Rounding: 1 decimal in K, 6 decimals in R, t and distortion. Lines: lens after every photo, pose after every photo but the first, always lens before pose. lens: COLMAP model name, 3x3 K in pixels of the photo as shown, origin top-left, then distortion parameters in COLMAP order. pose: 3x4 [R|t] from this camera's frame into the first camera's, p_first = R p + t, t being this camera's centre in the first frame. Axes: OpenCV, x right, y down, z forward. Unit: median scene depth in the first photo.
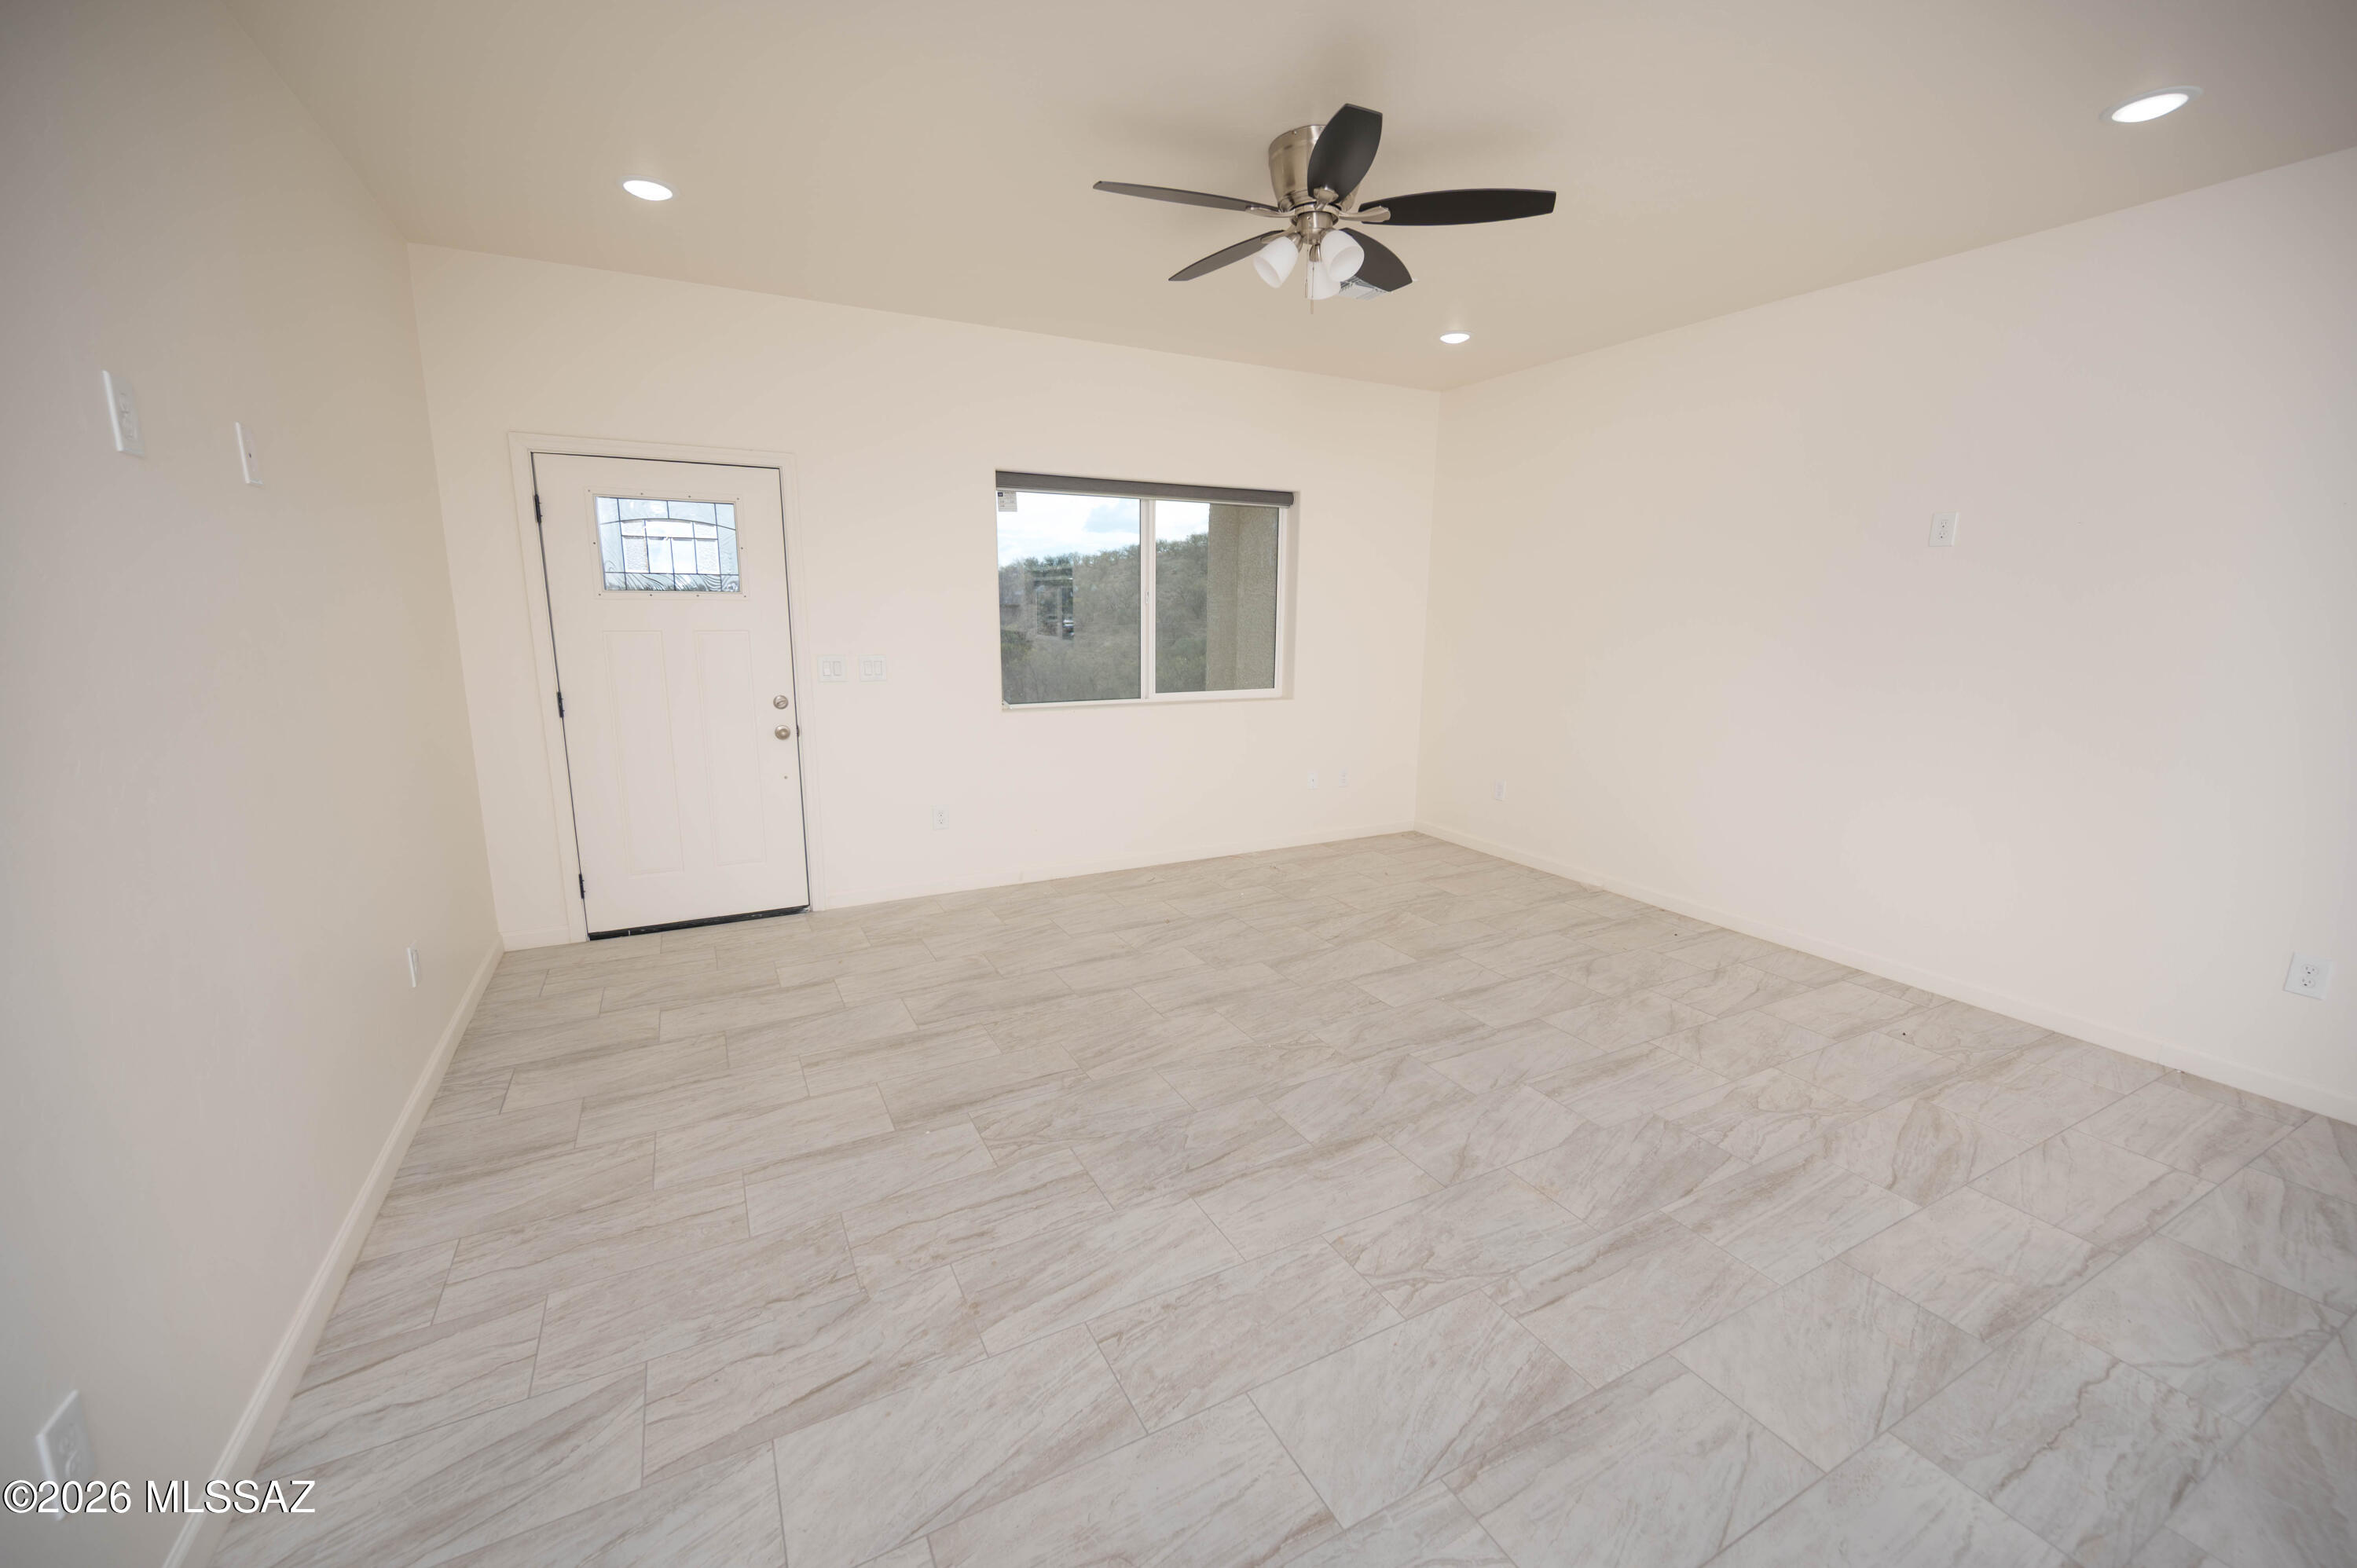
lens RADIAL K [[948.2, 0, 1178.5], [0, 948.2, 784.0], [0, 0, 1]] dist [-0.000508, -0.000440]
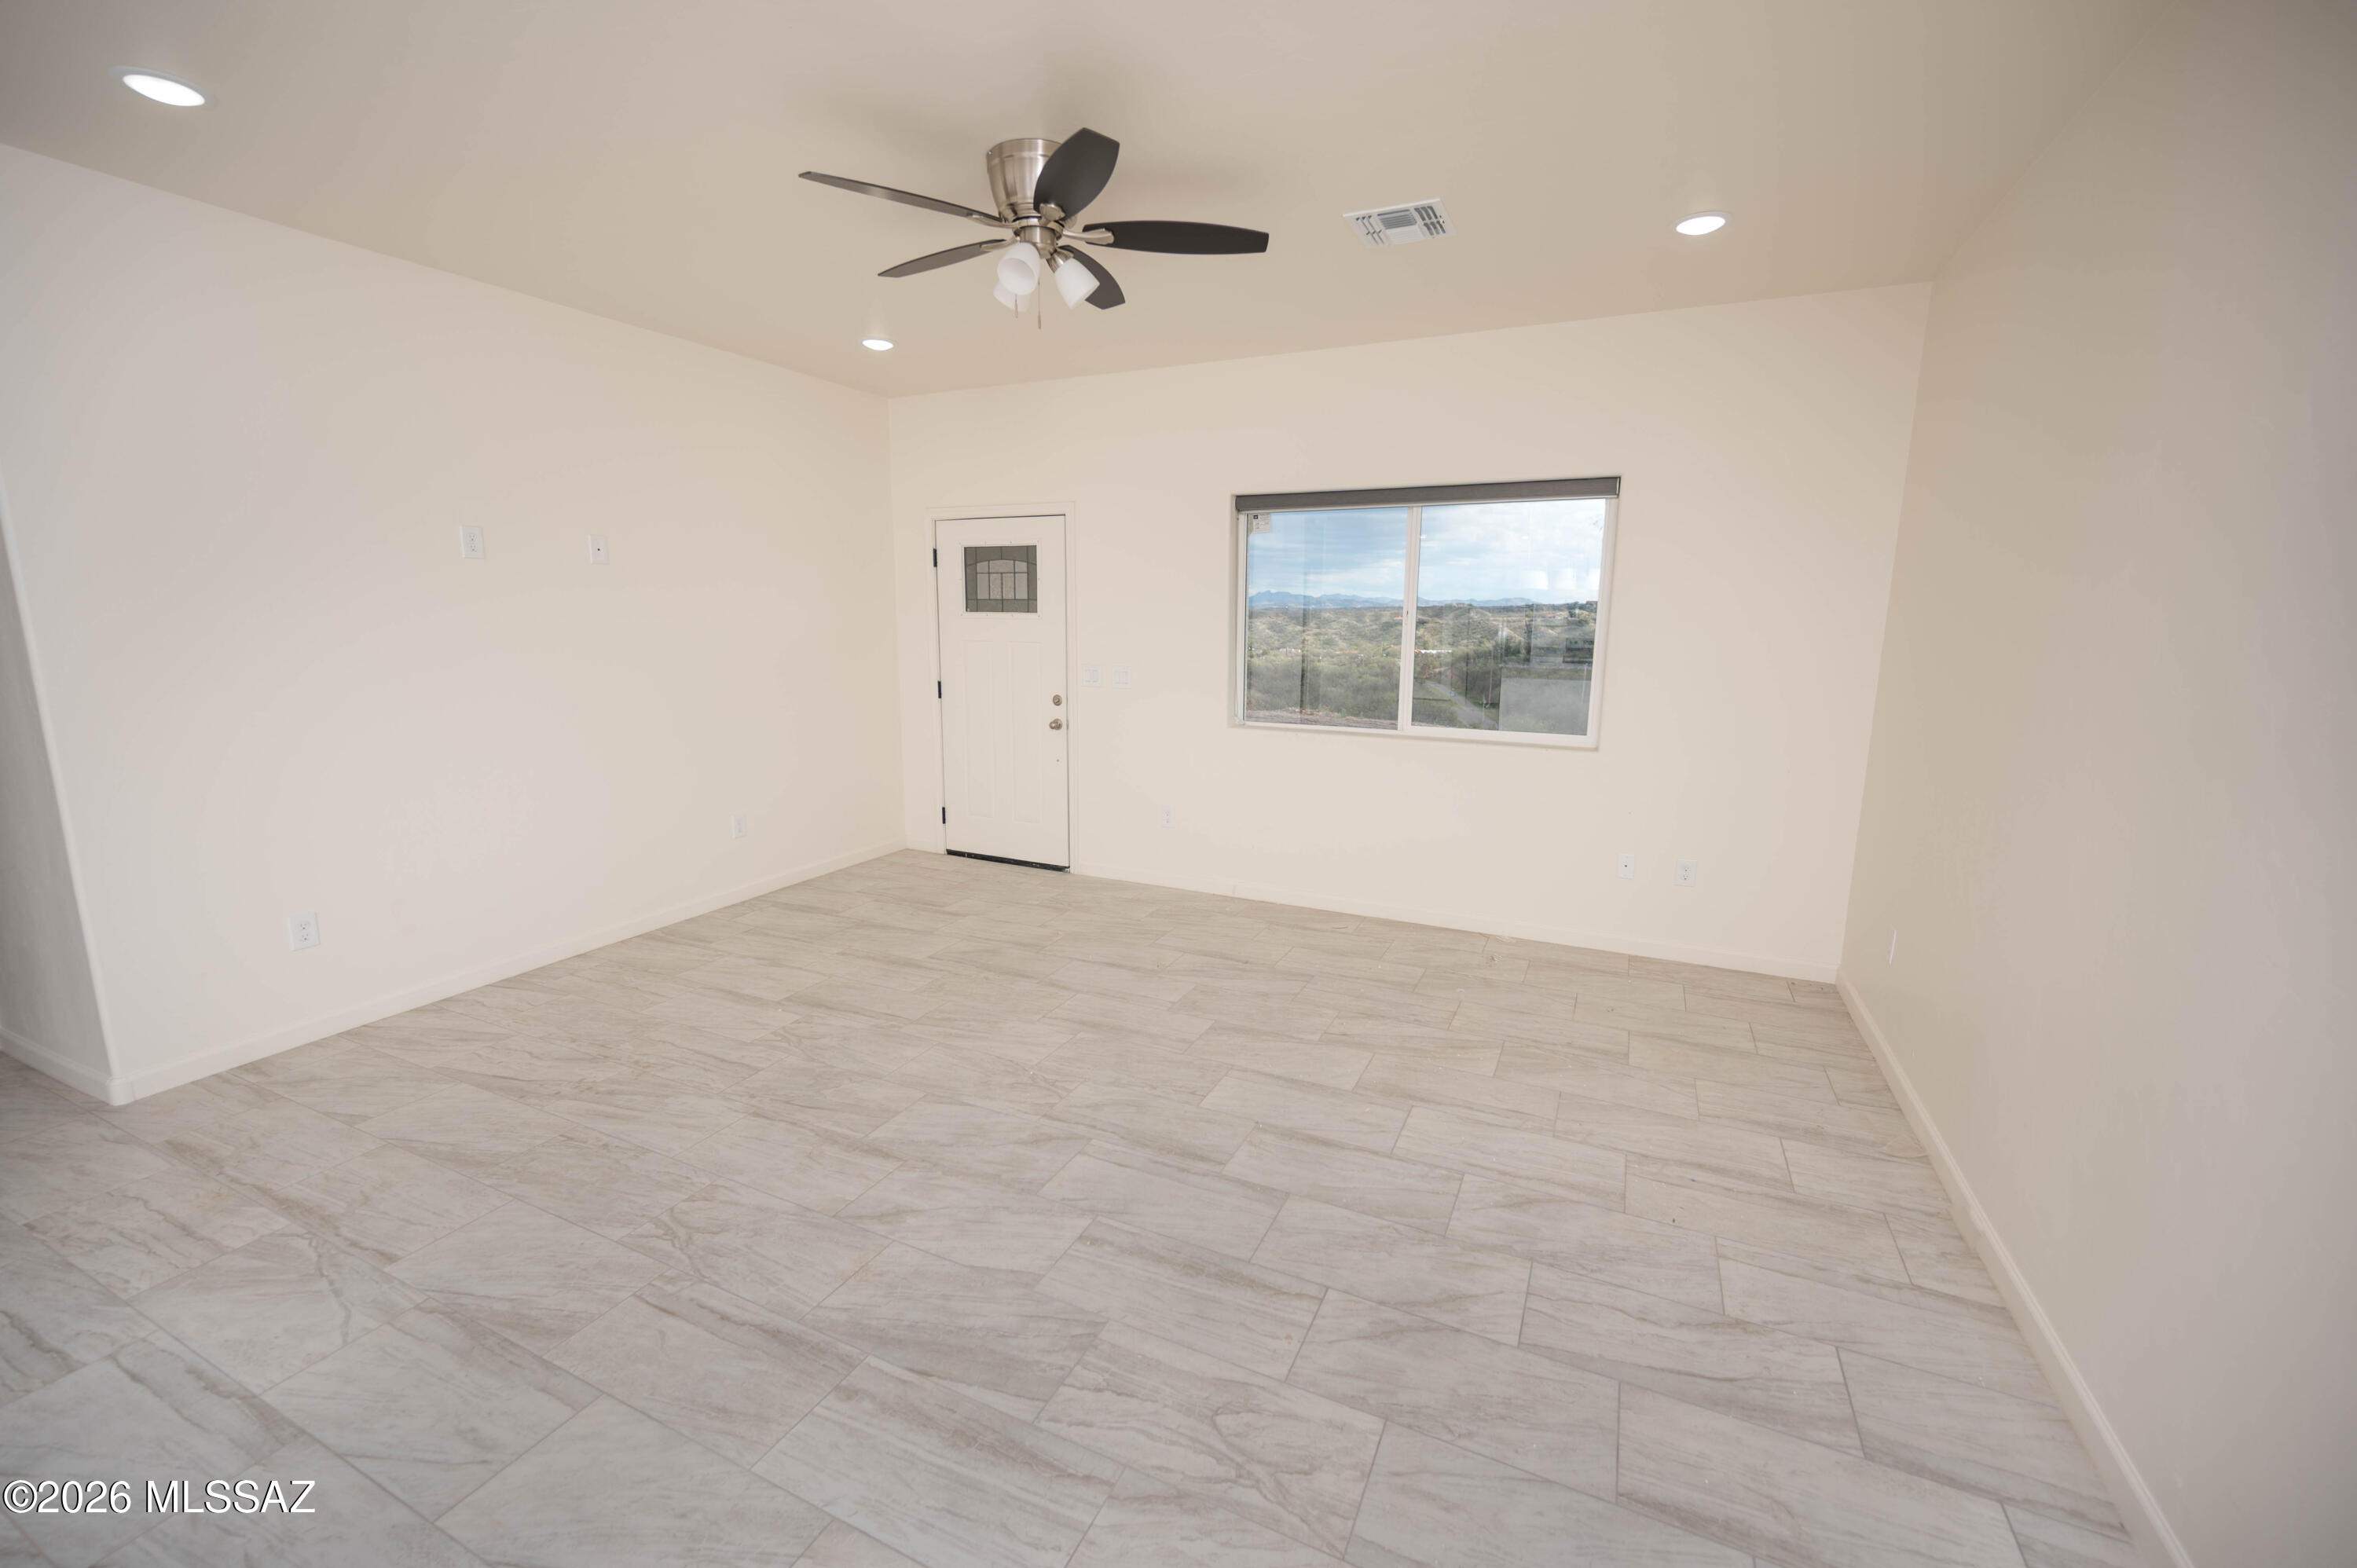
lens RADIAL K [[946.3, 0, 1138.9], [0, 946.3, 788.7], [0, 0, 1]] dist [-0.001164, 0.000119]
pose [[0.592410, 0.147087, -0.792096, 0.840633], [-0.155740, 0.985555, 0.066534, -0.091427], [0.790440, 0.083946, 0.606759, 0.436959]]
